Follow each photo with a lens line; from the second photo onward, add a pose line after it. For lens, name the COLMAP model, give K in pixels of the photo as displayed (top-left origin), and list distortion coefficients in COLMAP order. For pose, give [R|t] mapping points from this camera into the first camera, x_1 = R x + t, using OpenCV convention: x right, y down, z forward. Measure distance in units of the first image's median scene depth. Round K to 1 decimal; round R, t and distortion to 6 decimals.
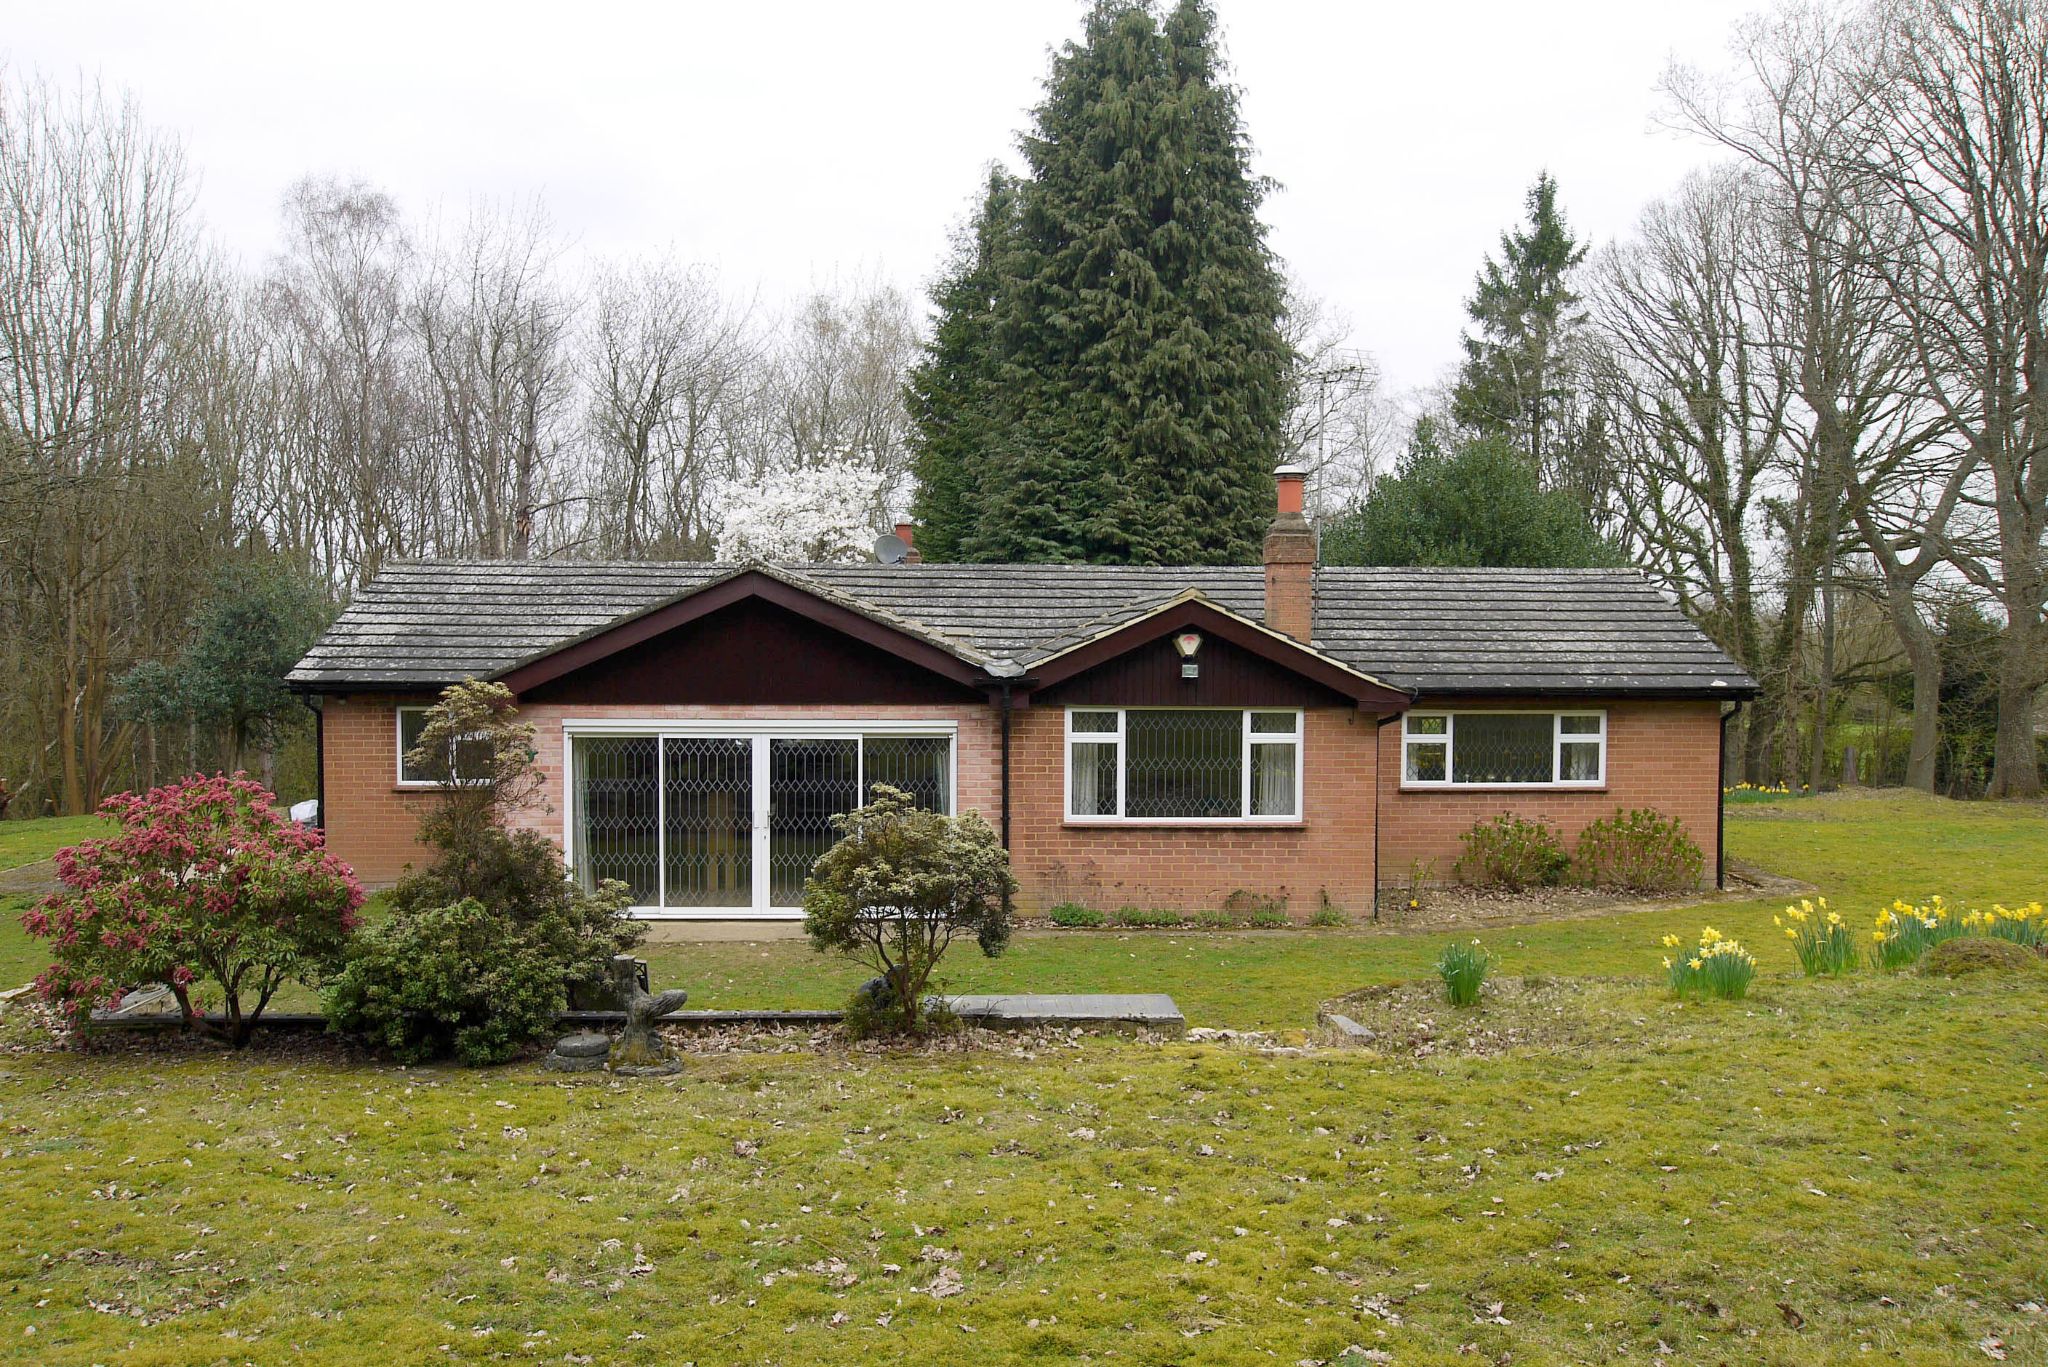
lens RADIAL K [[1662.2, 0, 1024.0], [0, 1662.2, 683.5], [0, 0, 1]] dist [-0.000153, -0.000185]
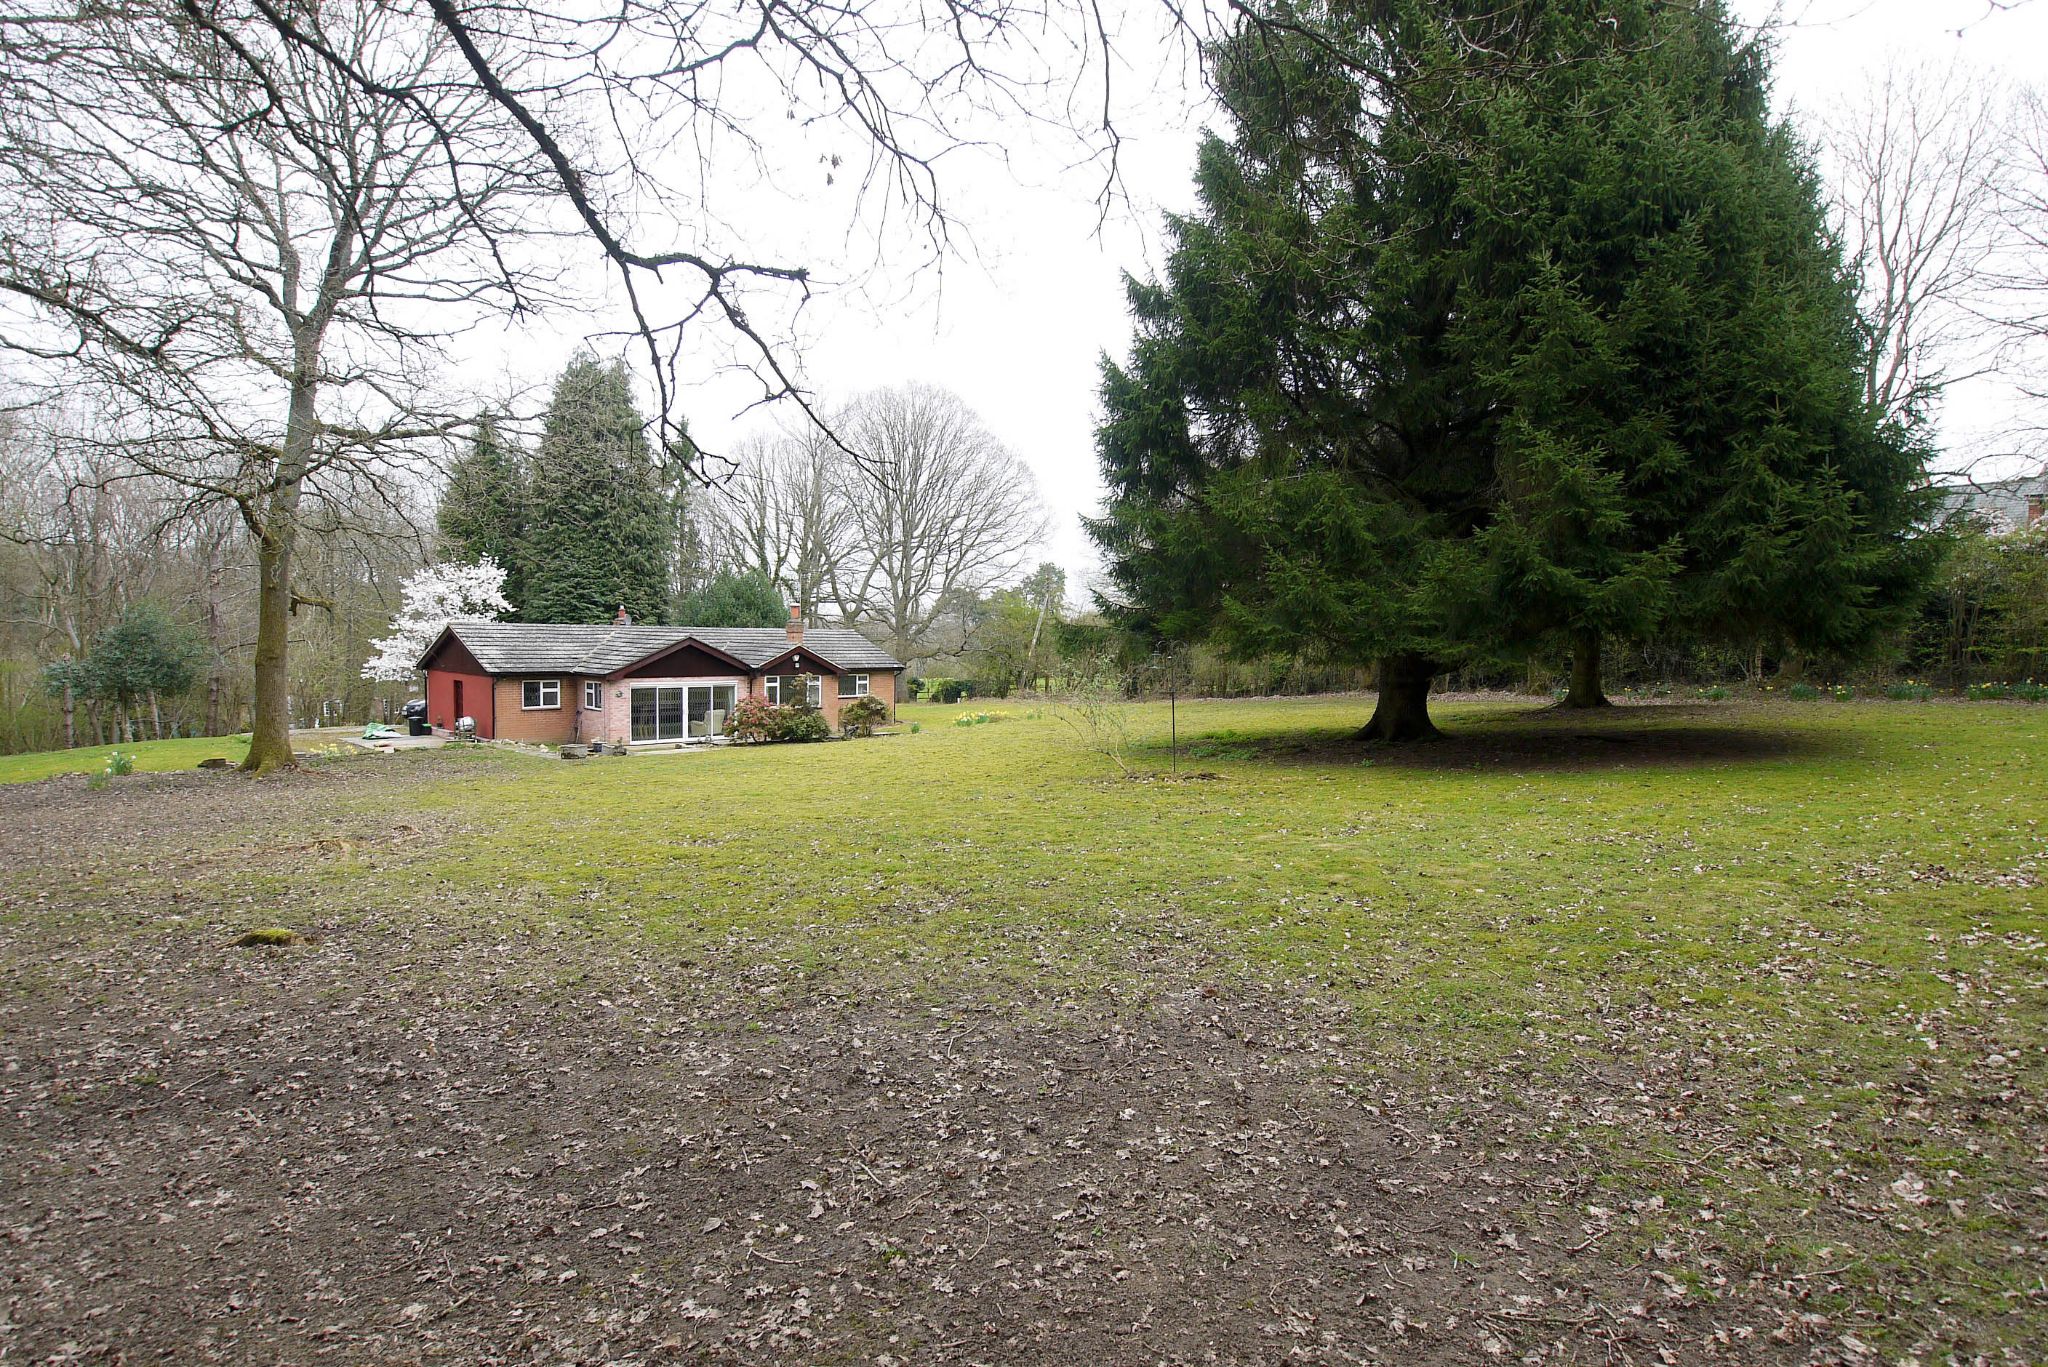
lens RADIAL K [[1065.5, 0, 1024.0], [0, 1065.5, 683.5], [0, 0, 1]] dist [0.000009, -0.000007]
pose [[0.742877, -0.023580, 0.669013, -0.898469], [0.005552, 0.999562, 0.029066, -0.027097], [-0.669405, -0.017878, 0.742682, -0.872180]]
